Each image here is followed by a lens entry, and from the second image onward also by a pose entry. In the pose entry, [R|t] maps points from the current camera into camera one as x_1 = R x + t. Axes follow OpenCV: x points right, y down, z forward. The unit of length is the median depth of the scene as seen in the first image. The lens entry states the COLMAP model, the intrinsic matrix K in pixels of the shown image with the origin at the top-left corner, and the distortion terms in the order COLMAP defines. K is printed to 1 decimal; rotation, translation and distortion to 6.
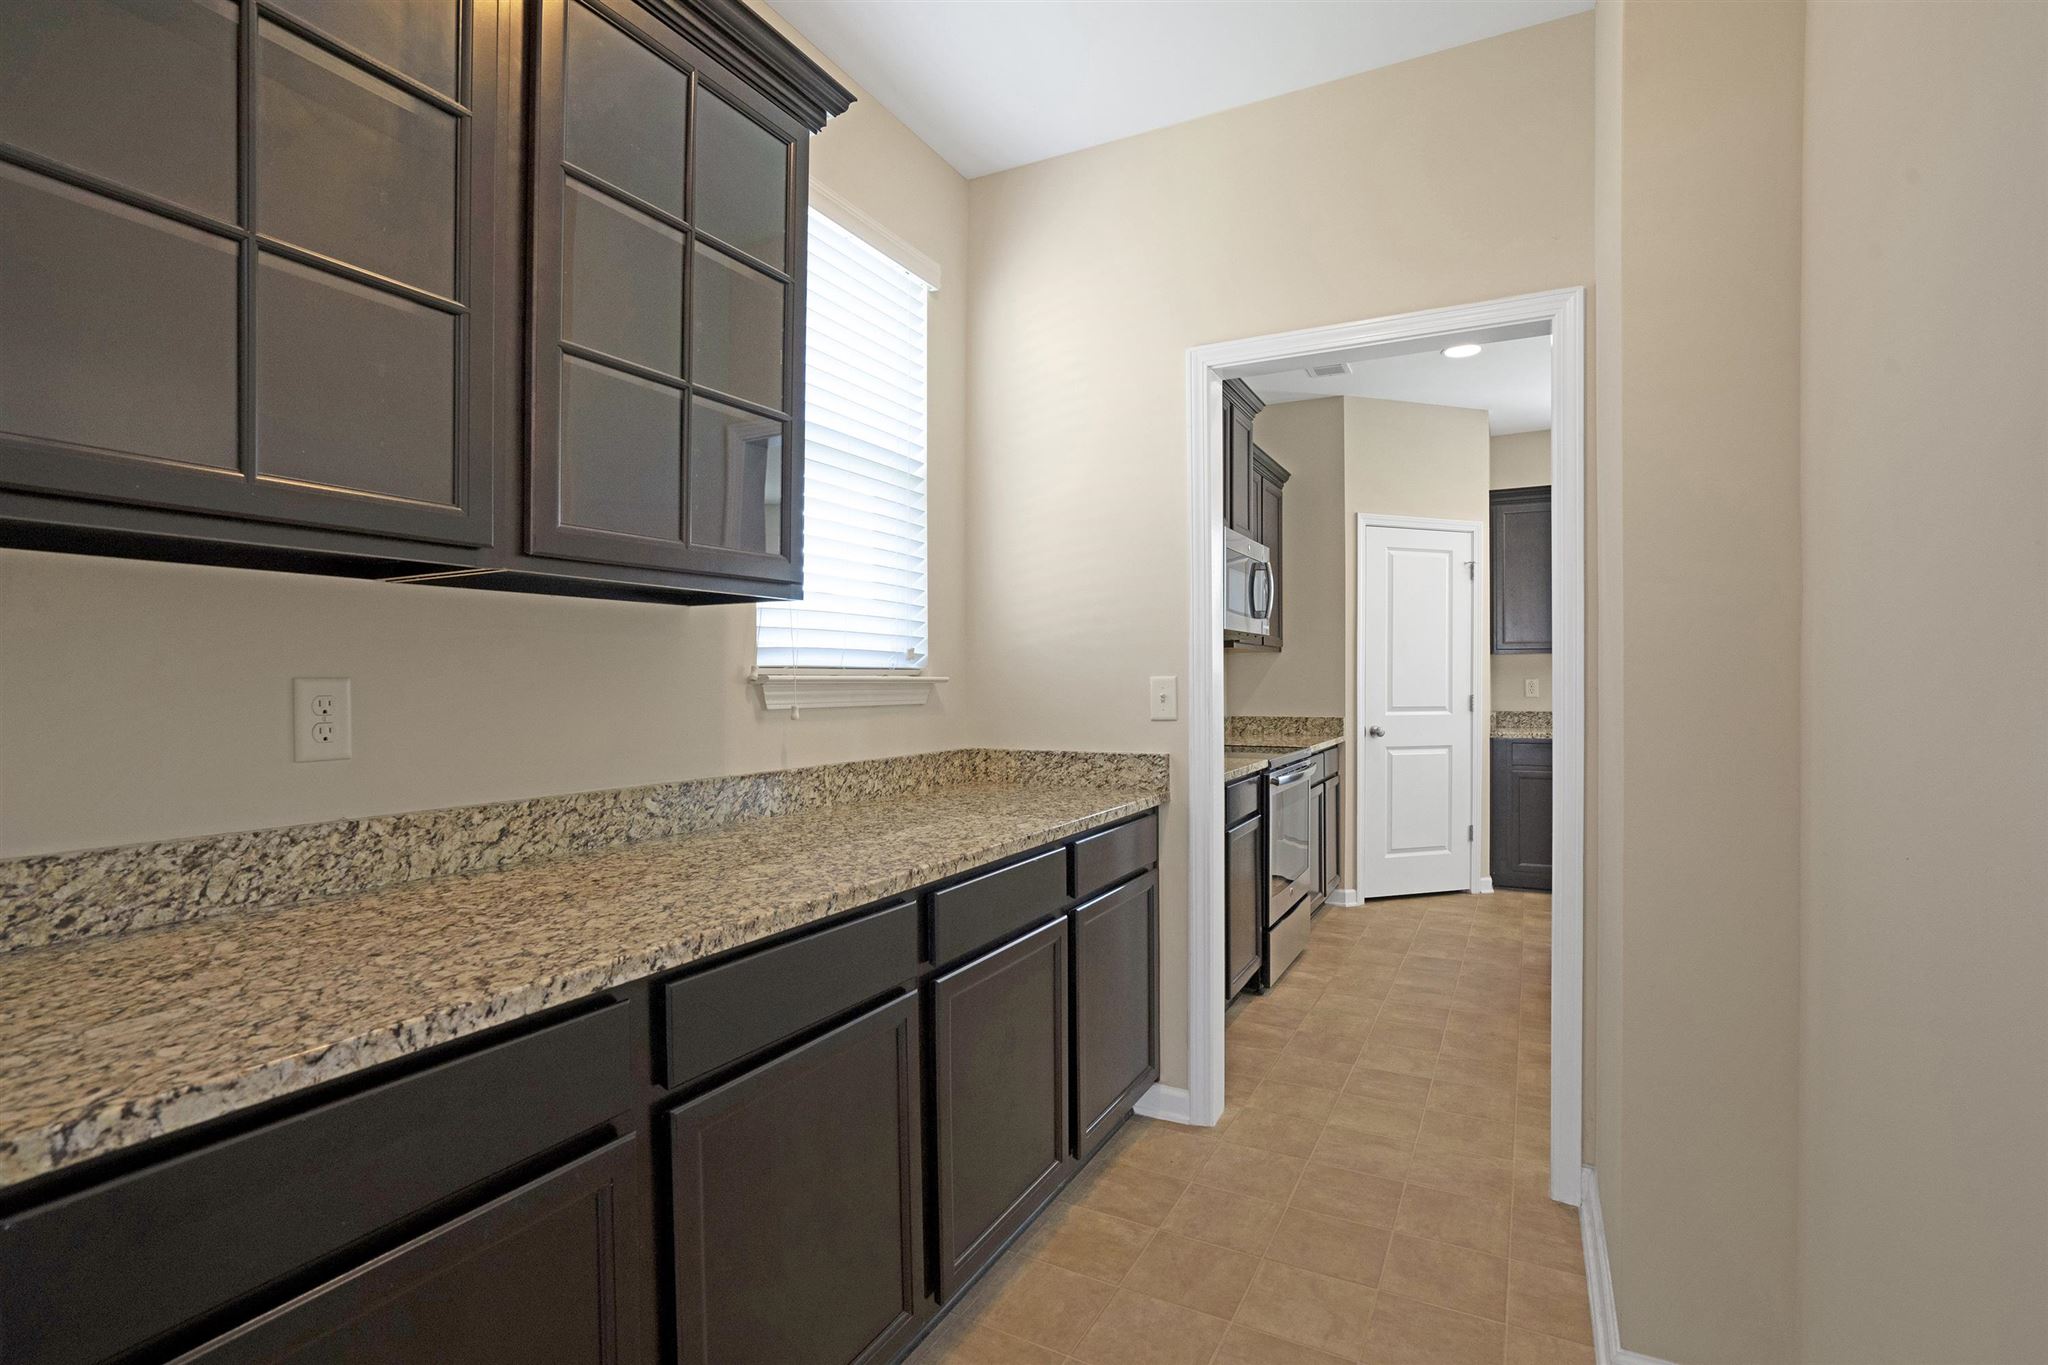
lens RADIAL K [[961.0, 0, 1029.7], [0, 961.0, 682.5], [0, 0, 1]] dist [-0.030537, 0.007185]
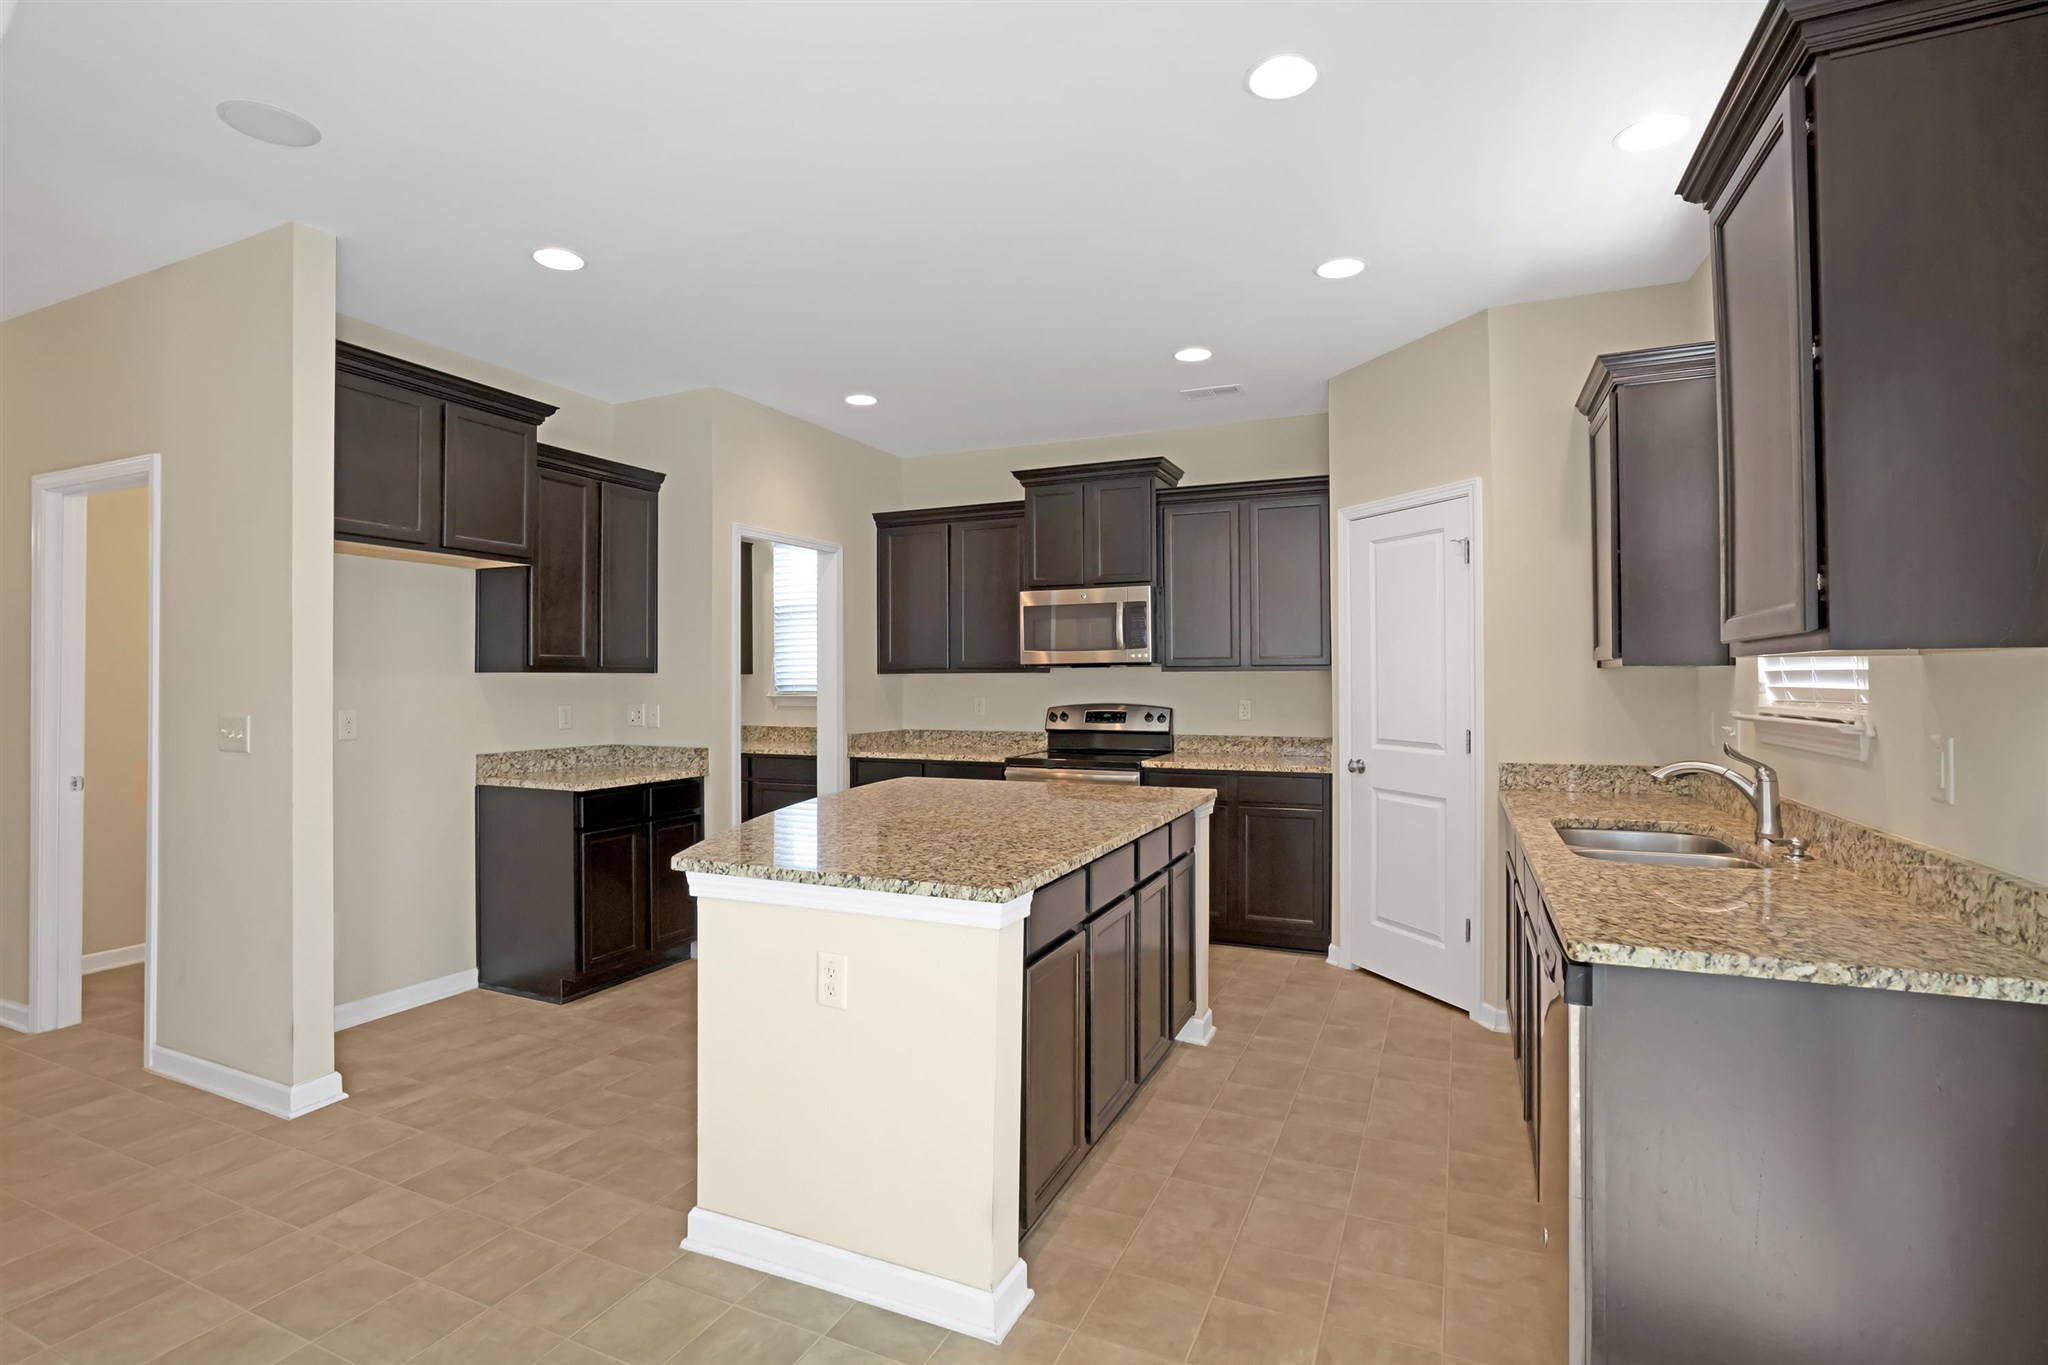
lens RADIAL K [[961.0, 0, 1034.8], [0, 961.0, 669.5], [0, 0, 1]] dist [-0.030537, 0.007185]
pose [[0.063503, -0.012667, -0.997901, 1.137912], [-0.008542, 0.999876, -0.013236, -0.018689], [0.997945, 0.009364, 0.063387, 0.649176]]
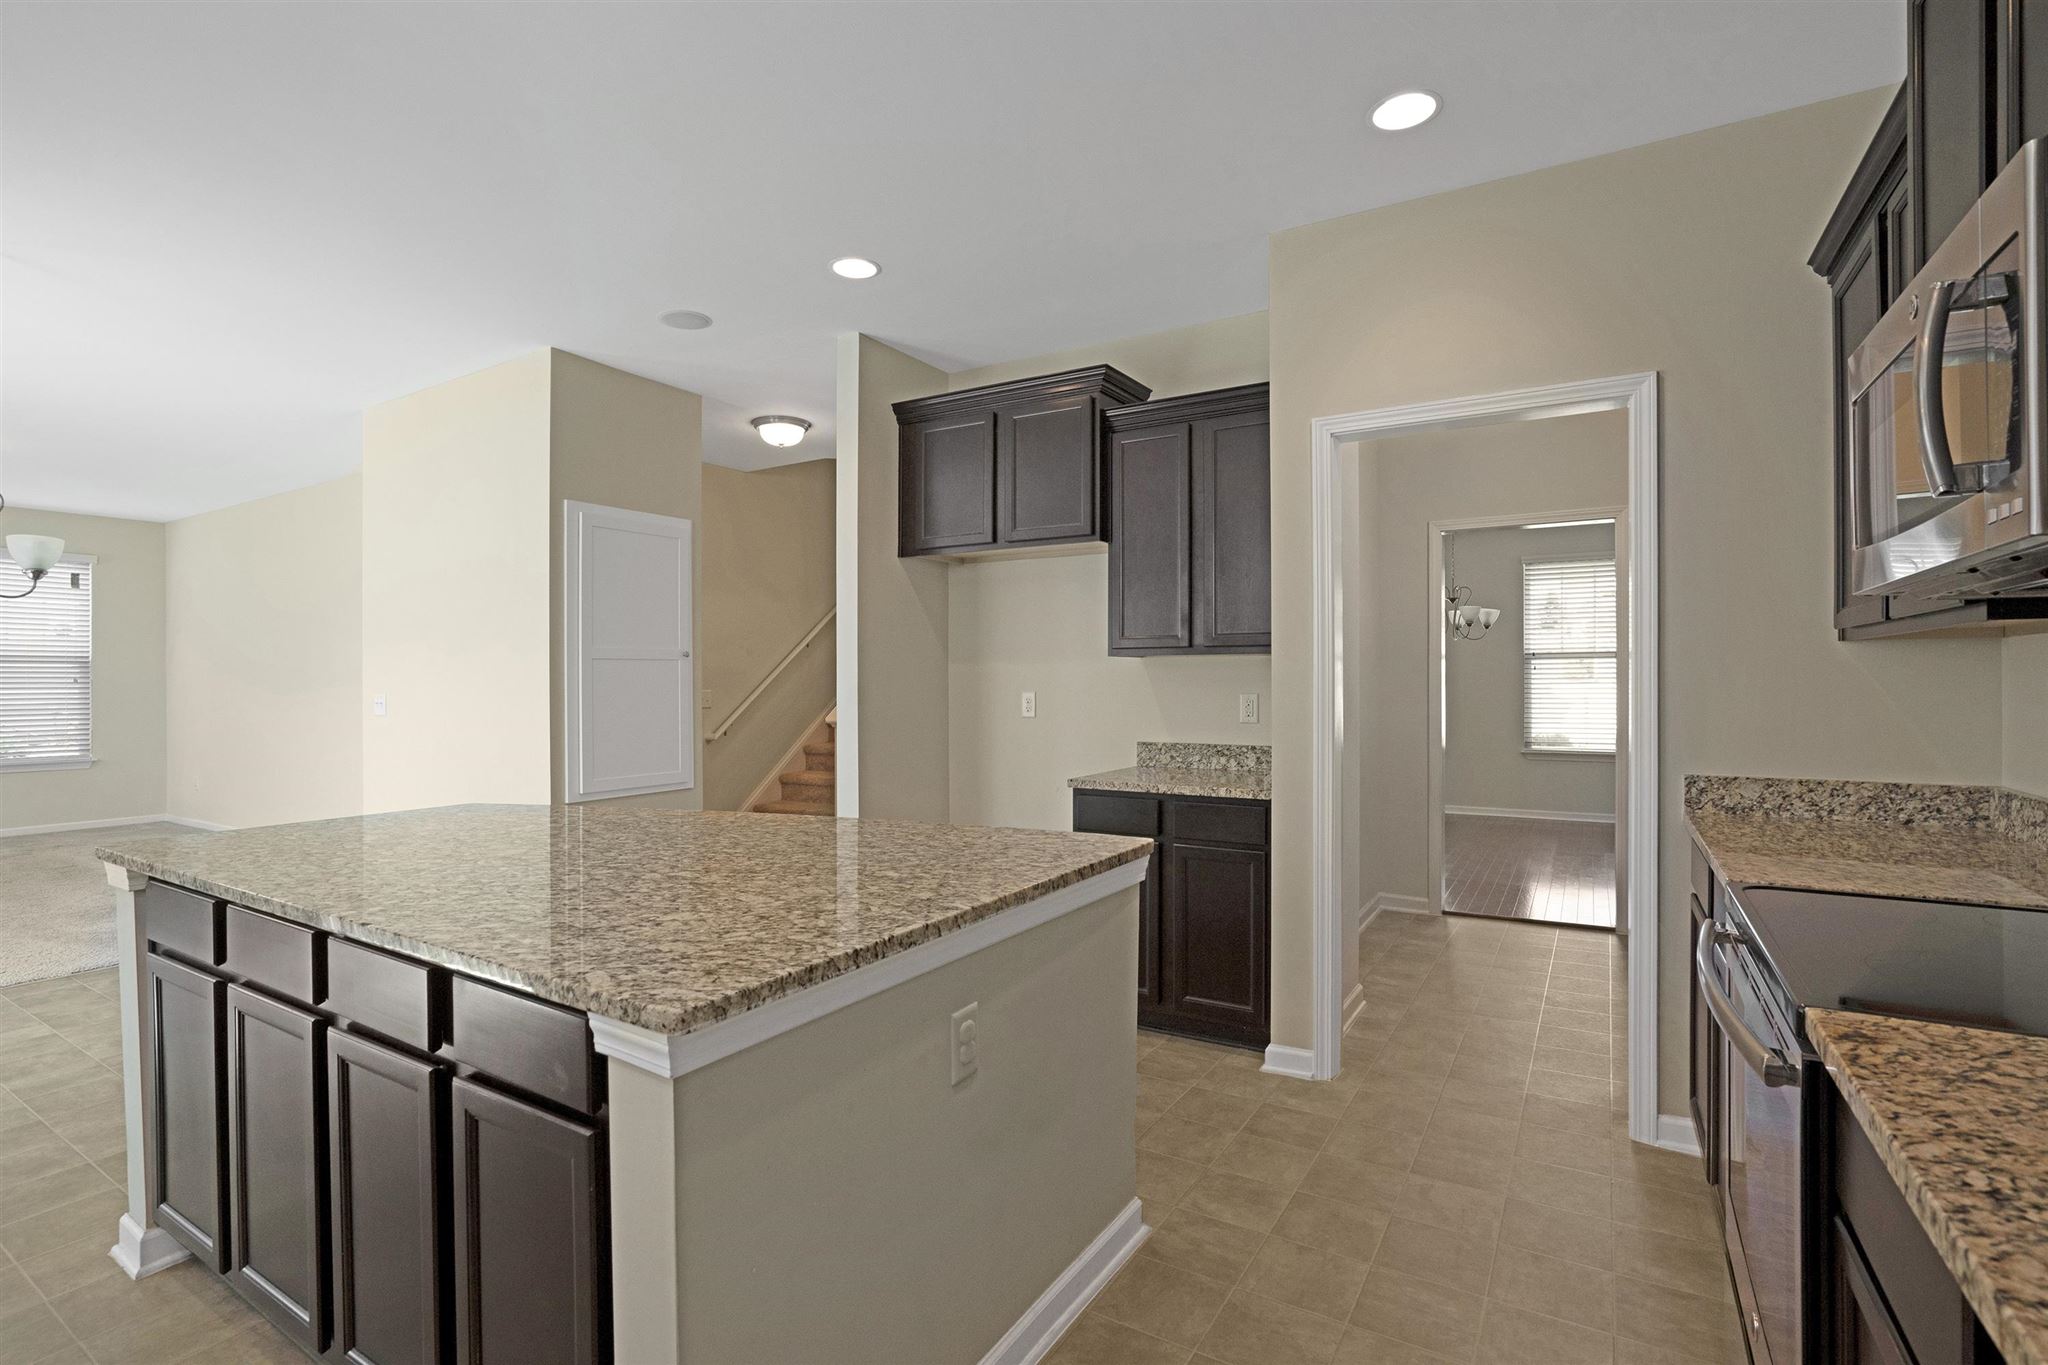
lens RADIAL K [[961.0, 0, 1020.8], [0, 961.0, 673.1], [0, 0, 1]] dist [-0.030537, 0.007185]
pose [[-0.997753, 0.000077, 0.066998, 0.396597], [0.000349, 0.999992, 0.004046, -0.013315], [-0.066997, 0.004060, -0.997745, 1.000644]]
